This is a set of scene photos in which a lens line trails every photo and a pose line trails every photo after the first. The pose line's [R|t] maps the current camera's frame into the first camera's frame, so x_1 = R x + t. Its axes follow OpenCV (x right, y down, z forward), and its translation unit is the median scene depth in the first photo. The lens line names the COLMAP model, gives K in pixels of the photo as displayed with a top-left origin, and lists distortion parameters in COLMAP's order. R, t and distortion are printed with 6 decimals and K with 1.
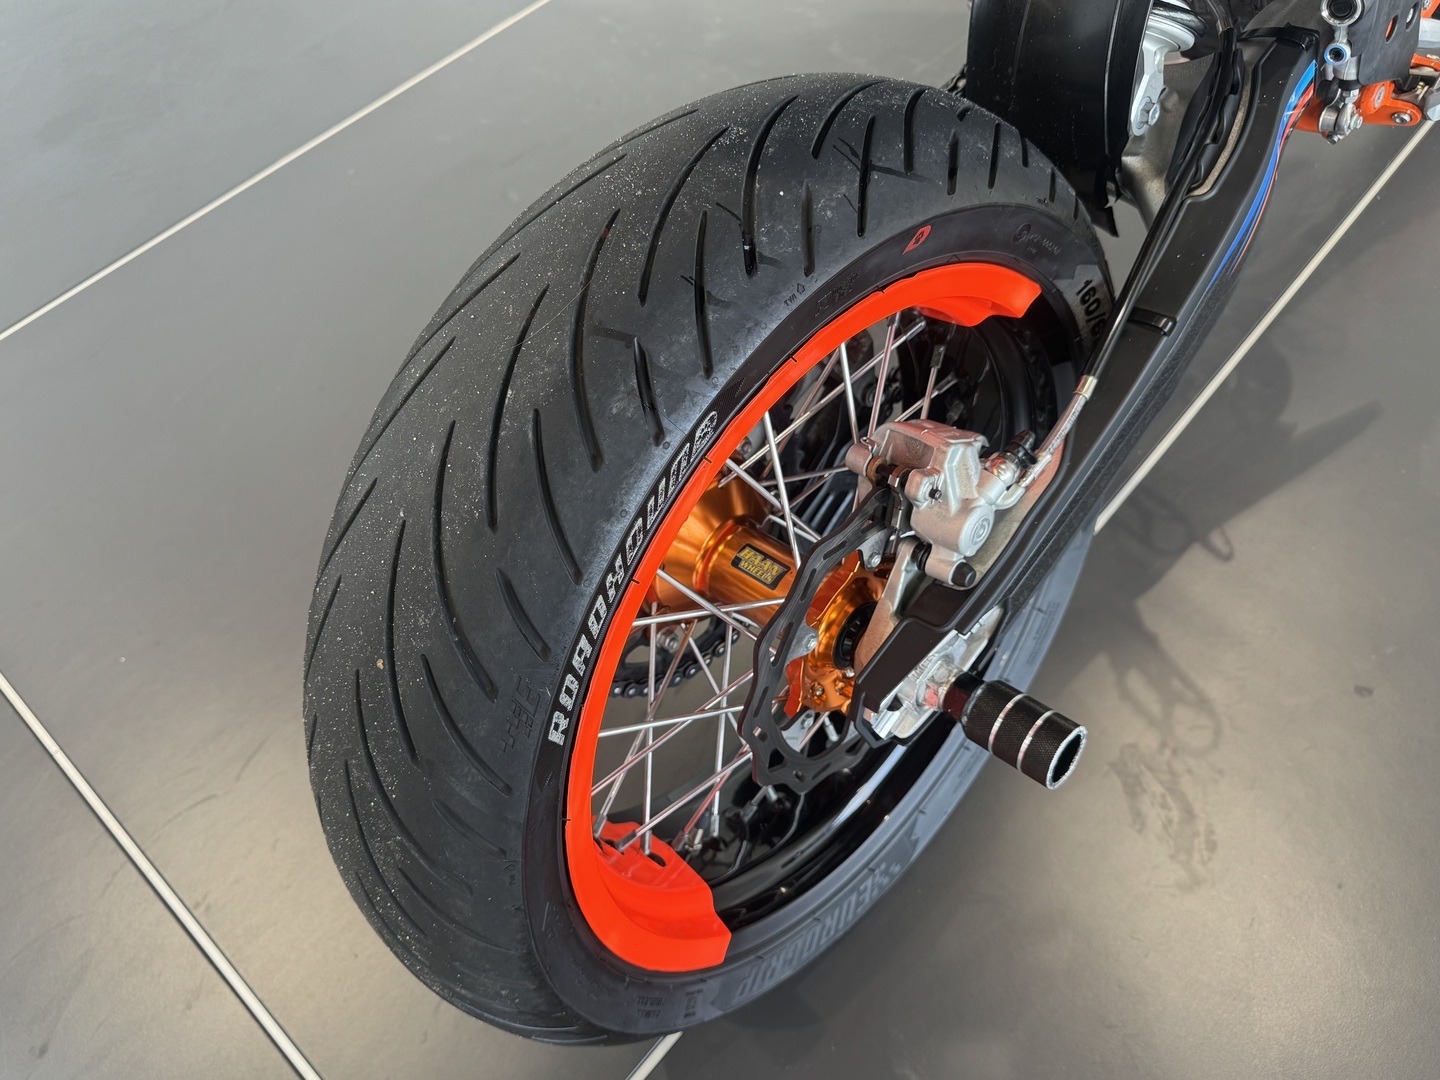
lens RADIAL K [[1070.7, 0, 726.9], [0, 1070.7, 540.2], [0, 0, 1]] dist [0.086880, -0.159491]
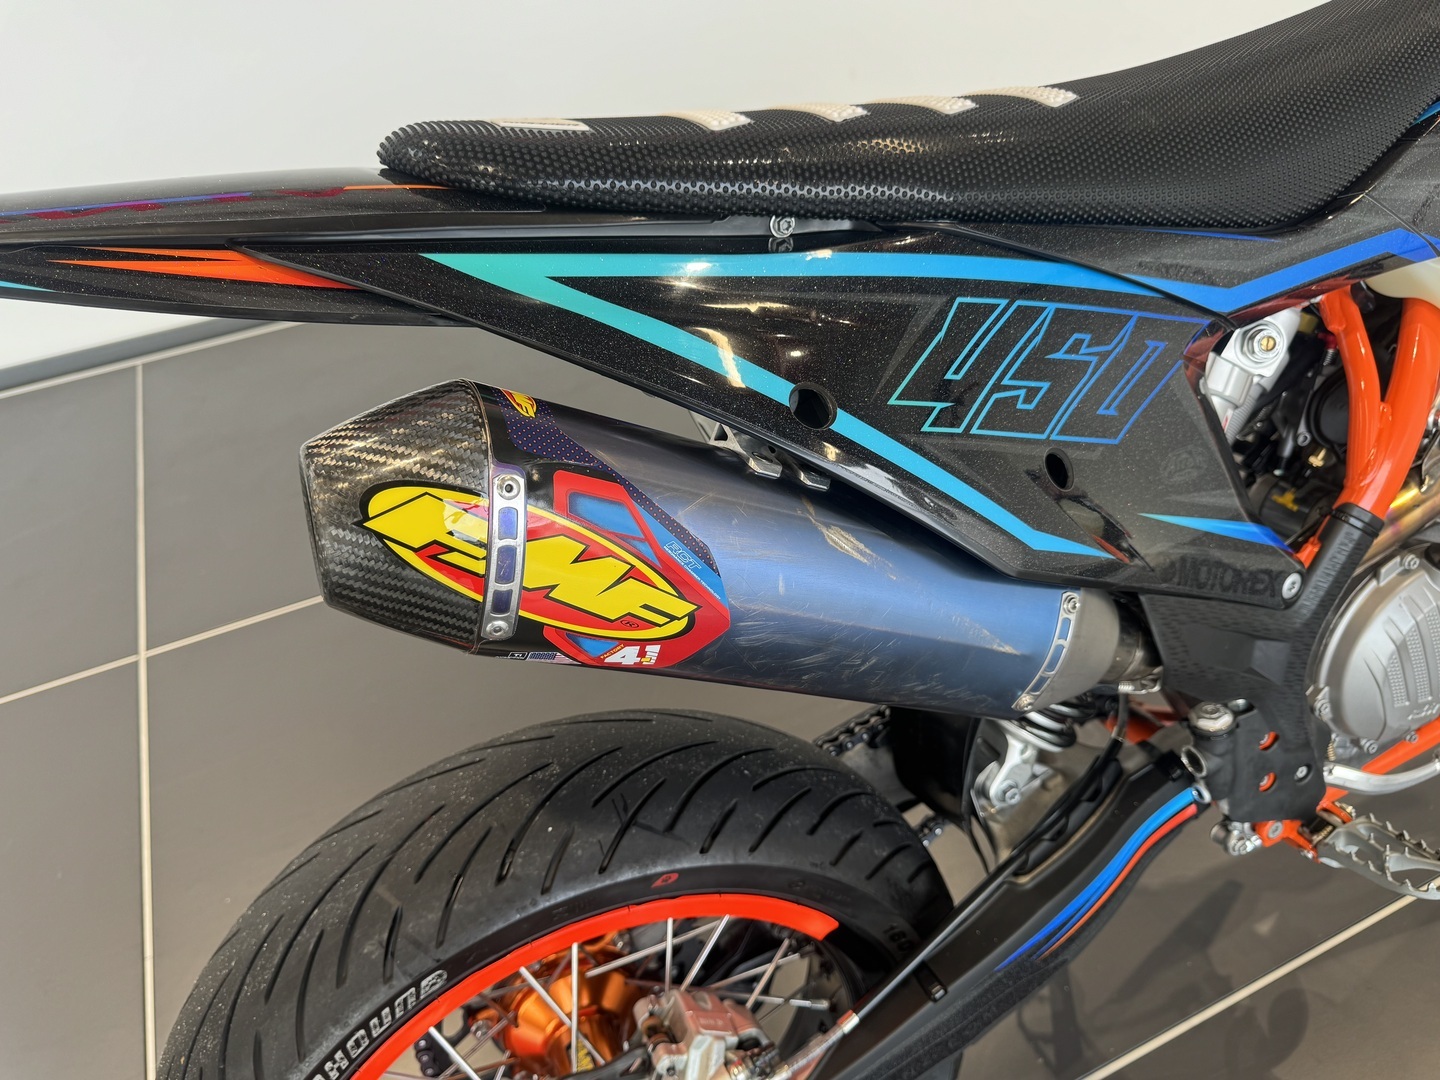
lens RADIAL K [[1054.4, 0, 702.8], [0, 1054.4, 535.0], [0, 0, 1]] dist [-0.005043, -0.004817]
pose [[0.911777, 0.239168, -0.333858, 0.597989], [-0.324503, 0.917813, -0.228730, -0.422232], [0.251714, 0.316889, 0.914451, -0.328818]]
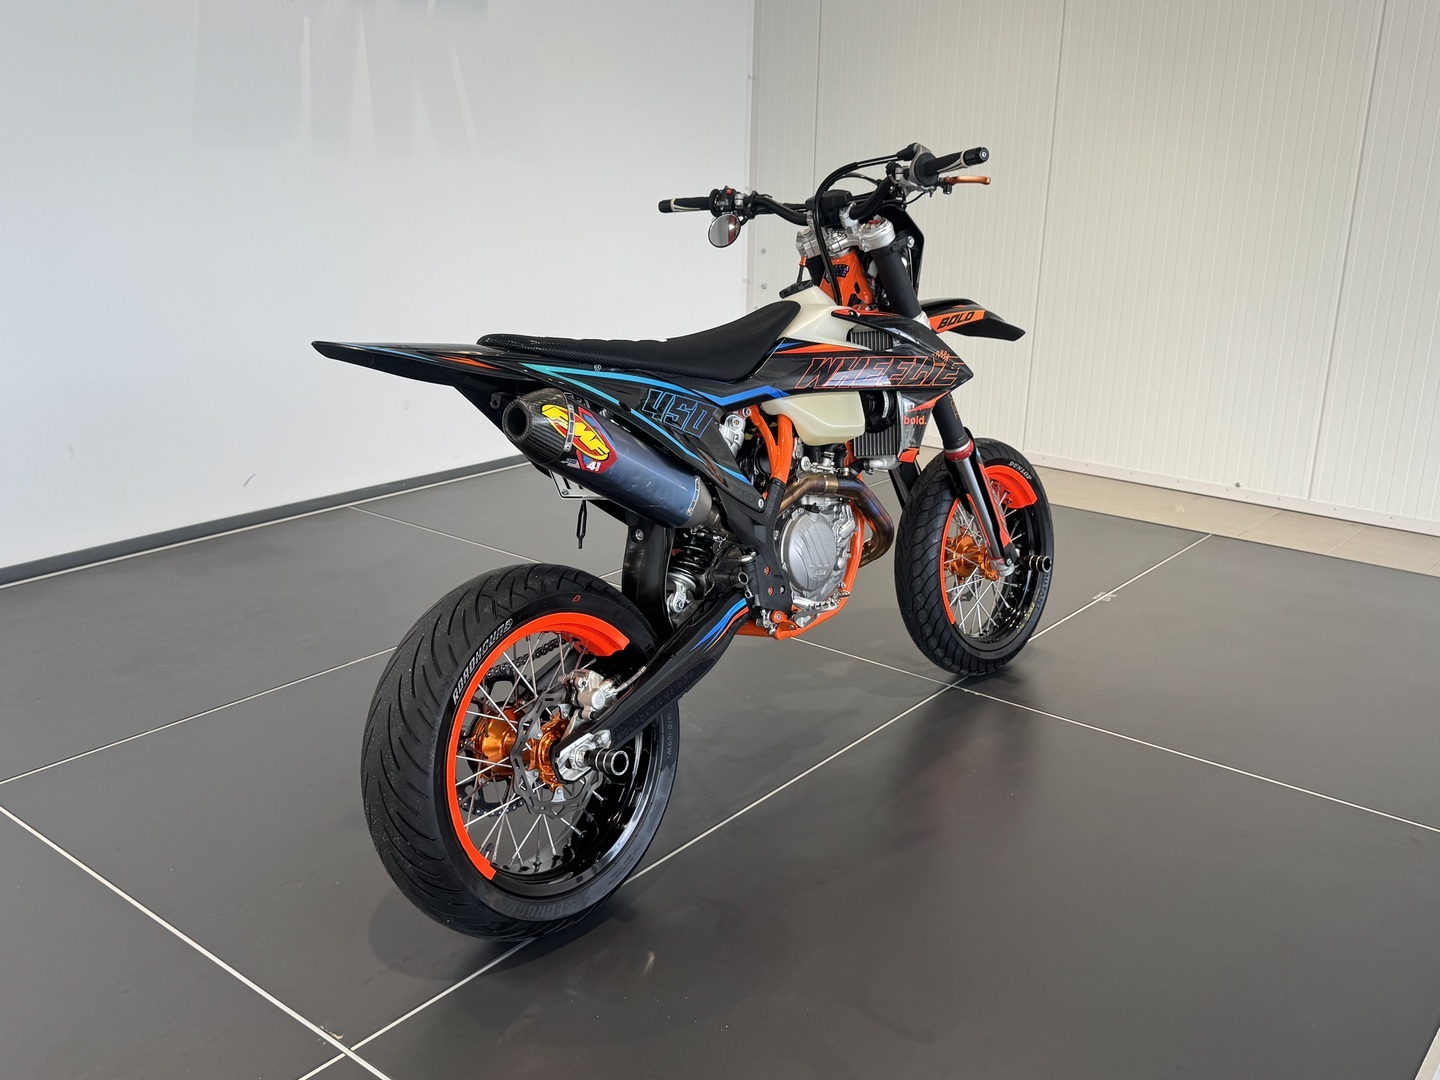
lens RADIAL K [[1309.4, 0, 725.9], [0, 1309.4, 540.7], [0, 0, 1]] dist [0.106578, -0.003679]
pose [[0.994824, 0.074237, 0.069377, 0.383603], [-0.015952, 0.788433, -0.614914, 2.402780], [-0.100348, 0.610624, 0.785537, -2.767168]]
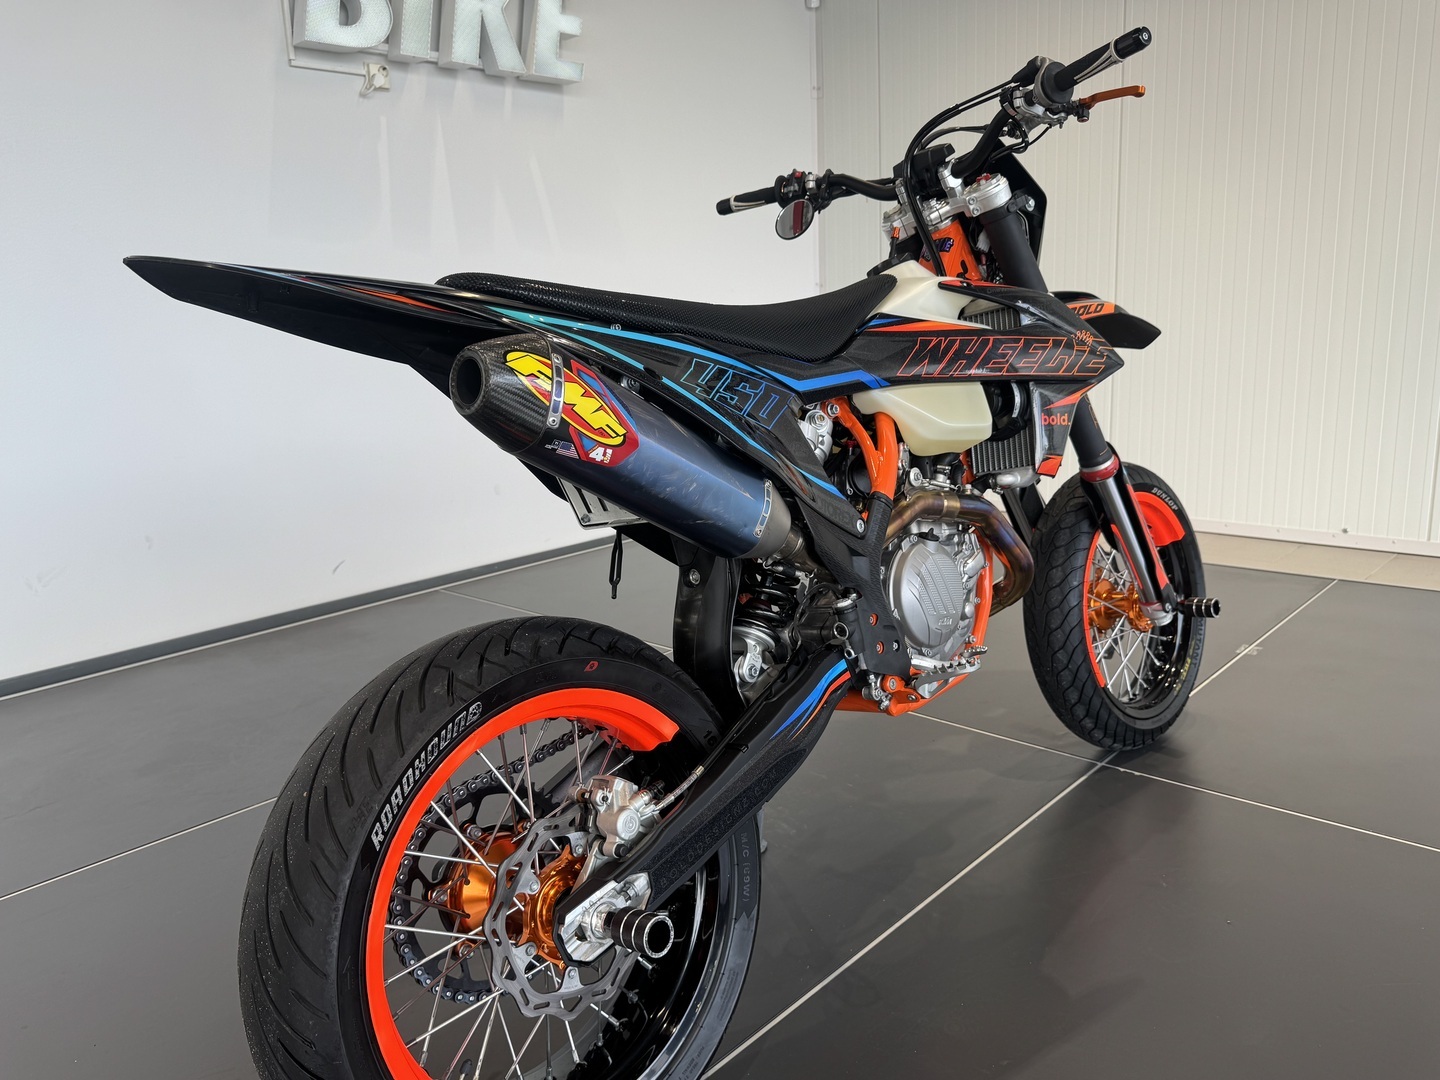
lens RADIAL K [[1030.2, 0, 715.7], [0, 1030.2, 538.5], [0, 0, 1]] dist [0.140600, -0.246344]
pose [[0.999149, 0.032170, -0.025799, 0.538061], [-0.041139, 0.734476, -0.677387, 1.109643], [-0.002842, 0.677872, 0.735174, -0.902337]]
